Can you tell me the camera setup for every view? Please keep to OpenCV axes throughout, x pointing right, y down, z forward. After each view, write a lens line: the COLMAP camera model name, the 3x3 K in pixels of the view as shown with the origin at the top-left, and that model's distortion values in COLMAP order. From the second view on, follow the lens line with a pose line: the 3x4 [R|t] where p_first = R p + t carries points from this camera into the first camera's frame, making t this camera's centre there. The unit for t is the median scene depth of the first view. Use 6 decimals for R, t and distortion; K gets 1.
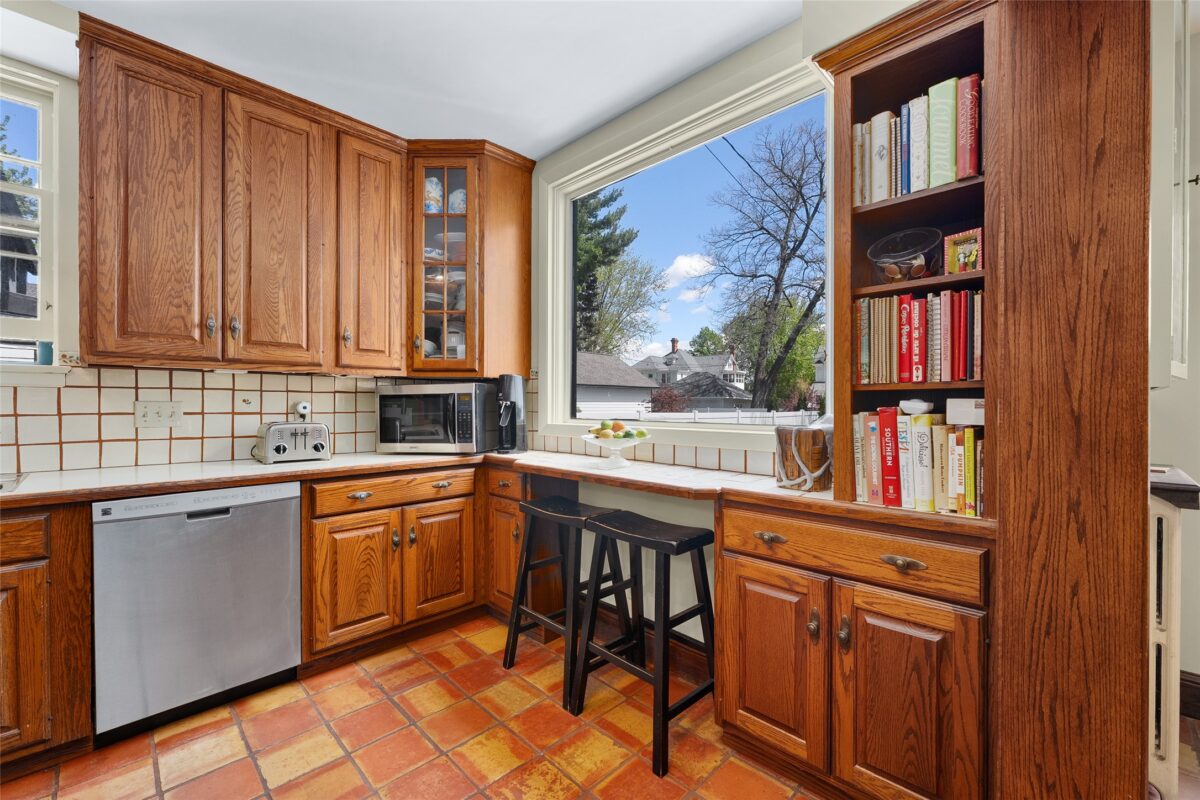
lens RADIAL K [[495.8, 0, 600.8], [0, 495.8, 405.6], [0, 0, 1]] dist [-0.001352, -0.000254]
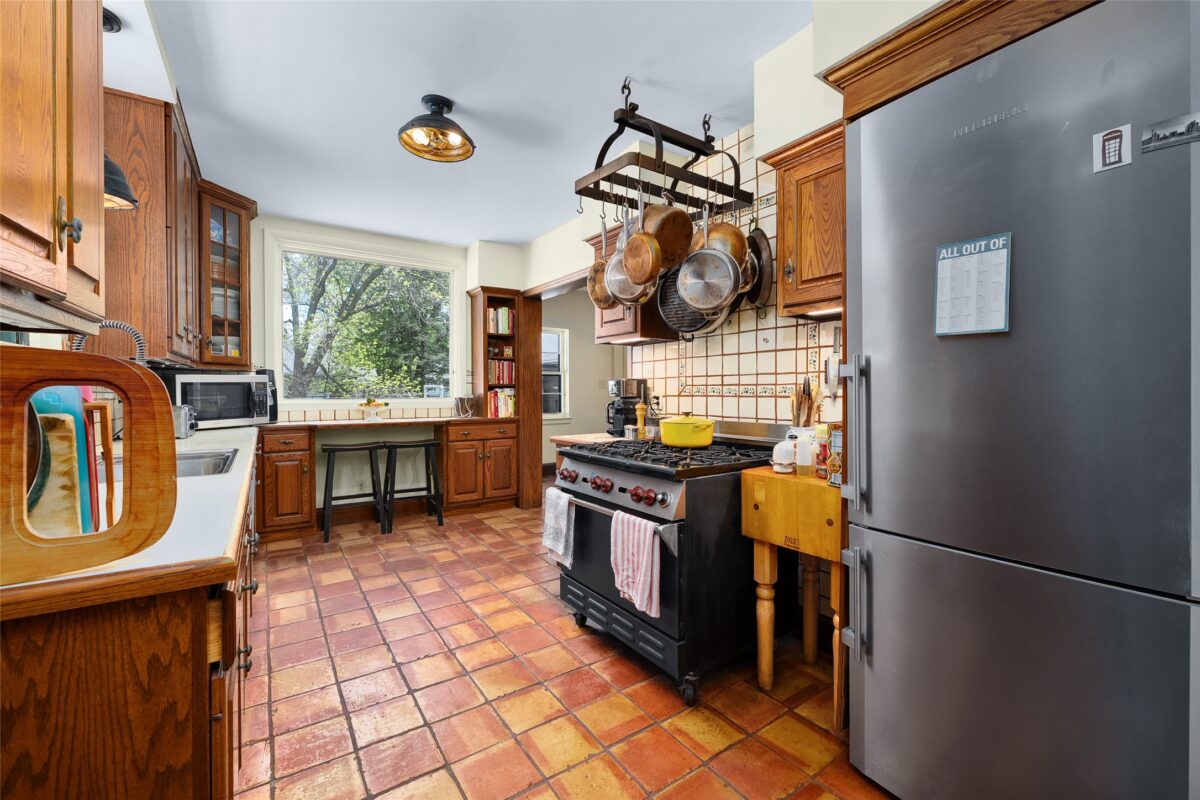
lens RADIAL K [[487.6, 0, 600.0], [0, 487.6, 400.0], [0, 0, 1]] dist [-0.000697, -0.000089]
pose [[0.186836, -0.023975, 0.982098, -1.763466], [0.003278, 0.999712, 0.023782, -0.005881], [-0.982386, -0.001224, 0.186861, -0.269791]]
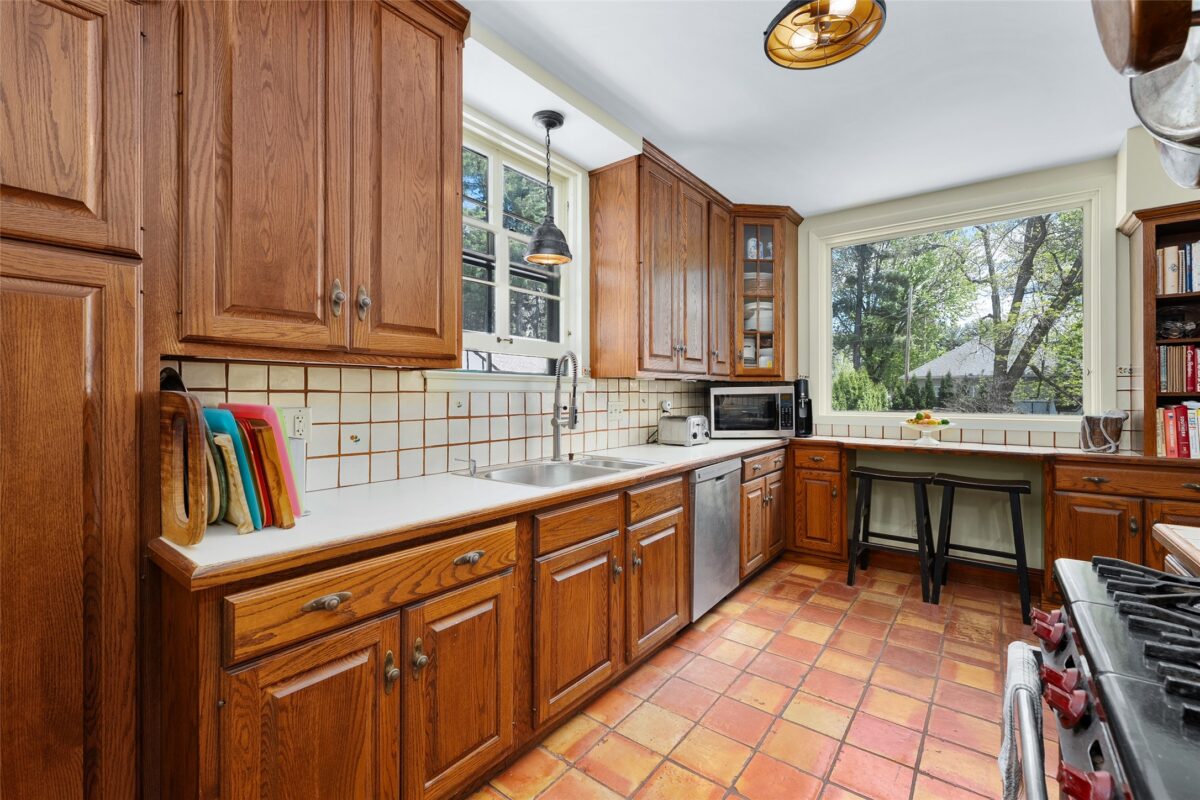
lens RADIAL K [[514.0, 0, 598.8], [0, 514.0, 394.1], [0, 0, 1]] dist [0.000194, 0.000080]
pose [[0.992480, -0.004343, 0.122326, -1.153763], [0.004550, 0.999989, -0.001408, -0.028619], [-0.122319, 0.001954, 0.992489, -0.413174]]
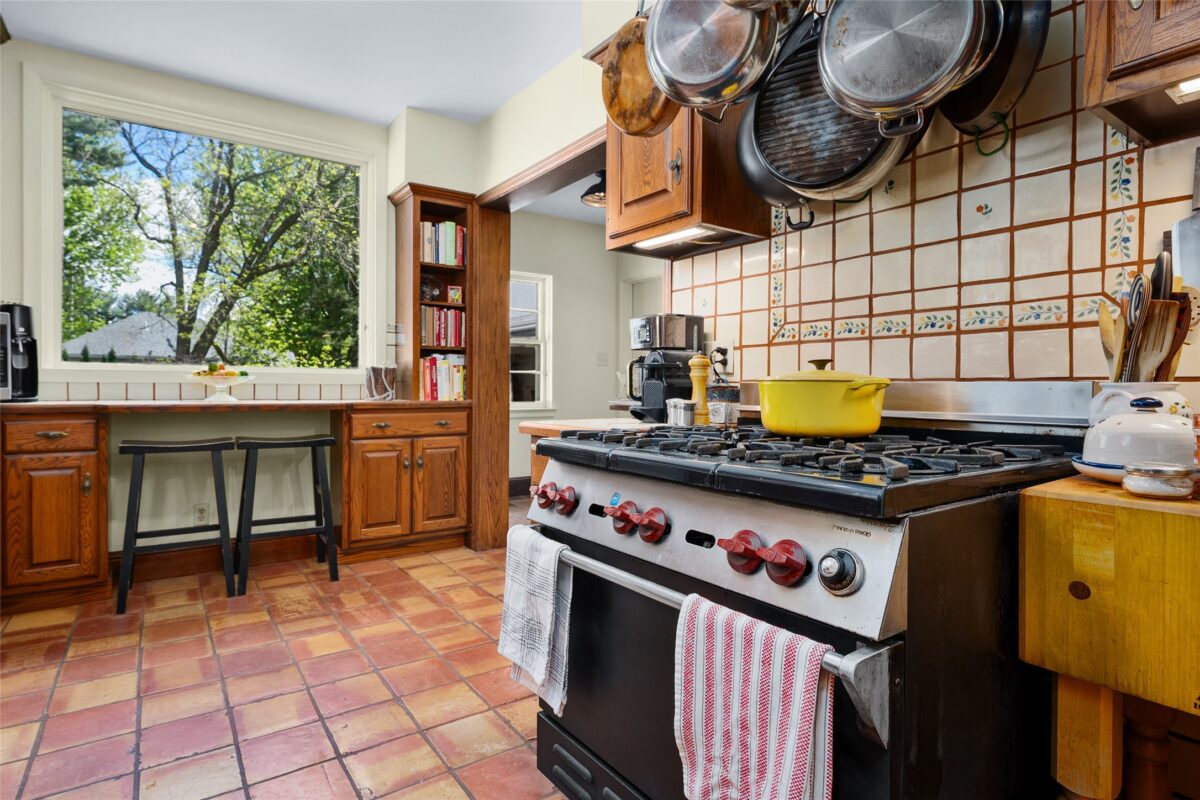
lens RADIAL K [[625.1, 0, 596.5], [0, 625.1, 393.0], [0, 0, 1]] dist [0.000806, 0.000169]
pose [[0.175096, -0.013791, 0.984455, -1.298490], [-0.004625, 0.999879, 0.014830, 0.076594], [-0.984541, -0.007150, 0.175011, -0.138597]]
